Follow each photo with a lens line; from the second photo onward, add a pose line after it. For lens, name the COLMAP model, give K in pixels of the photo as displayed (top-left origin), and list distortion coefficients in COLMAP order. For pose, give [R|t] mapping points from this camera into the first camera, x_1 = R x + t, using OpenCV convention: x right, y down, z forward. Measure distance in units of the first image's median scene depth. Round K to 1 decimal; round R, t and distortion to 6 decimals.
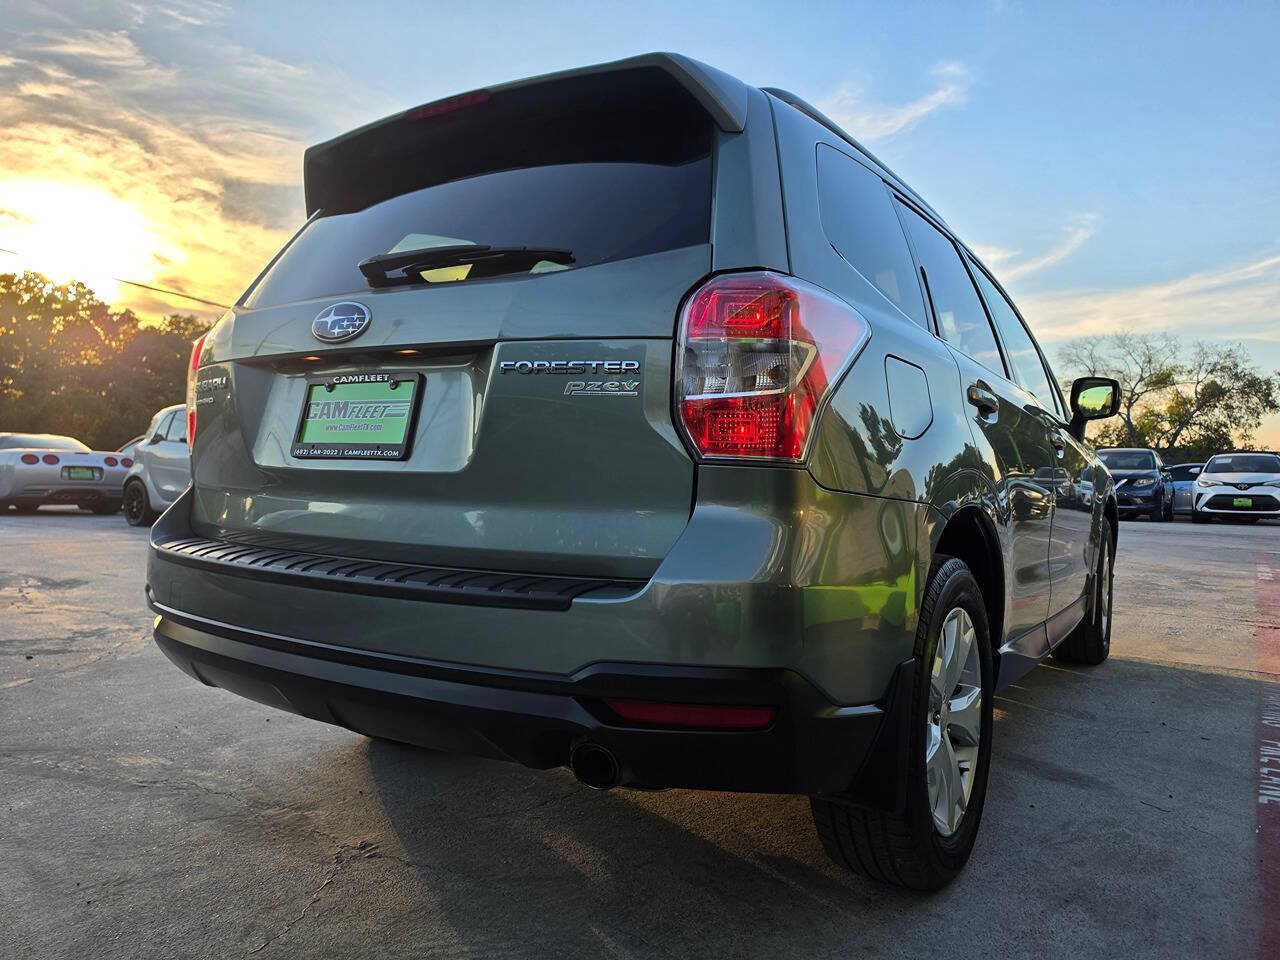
lens RADIAL K [[905.7, 0, 640.4], [0, 905.7, 479.2], [0, 0, 1]] dist [-0.046064, 0.045599]
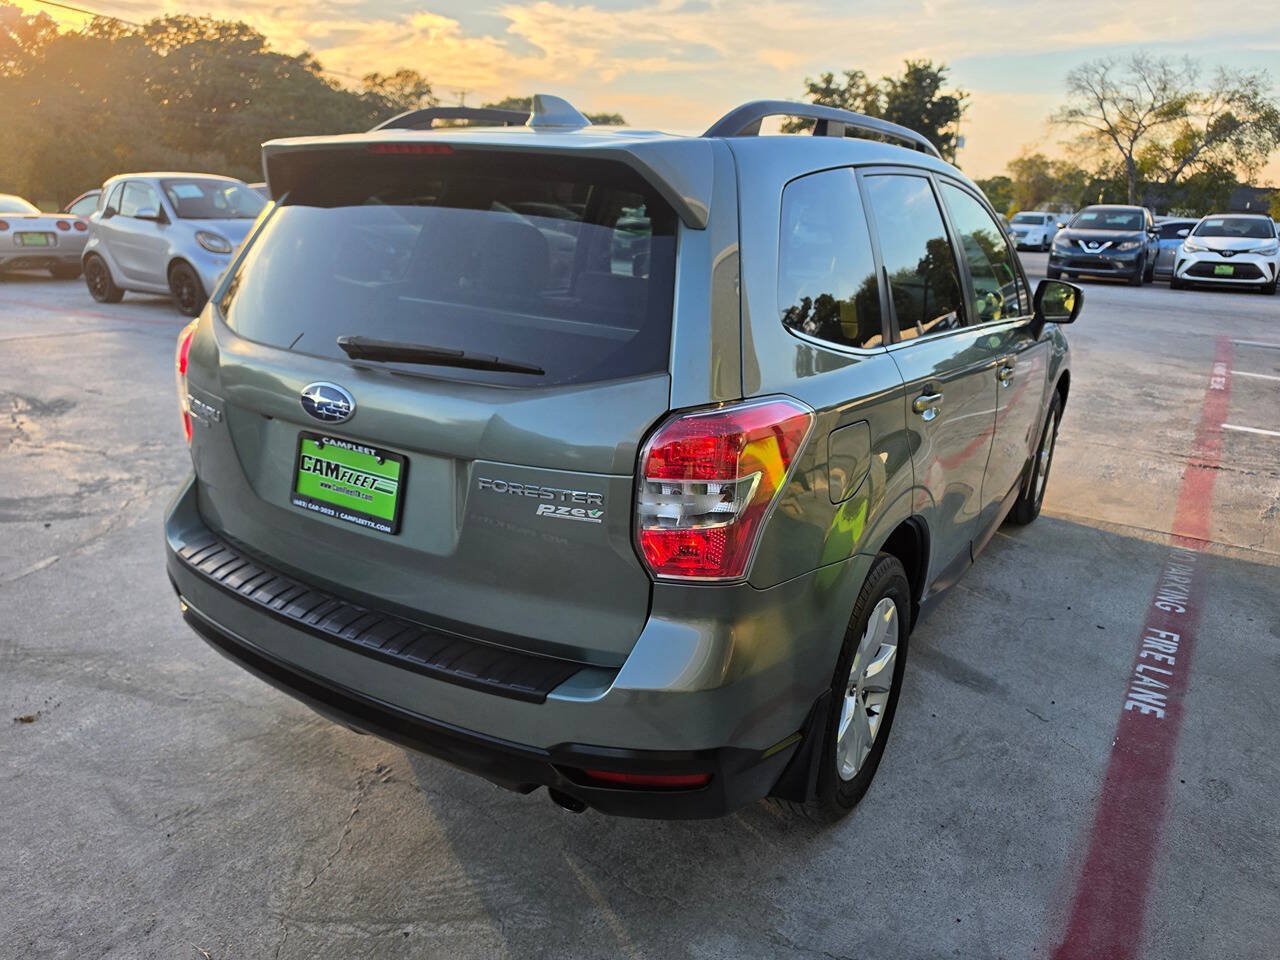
lens RADIAL K [[905.0, 0, 620.5], [0, 905.0, 476.9], [0, 0, 1]] dist [-0.003867, -0.007479]
pose [[0.999956, 0.004560, 0.008222, 0.004297], [-0.006942, 0.947891, 0.318519, -0.184080], [-0.006341, -0.318562, 0.947881, -0.022417]]
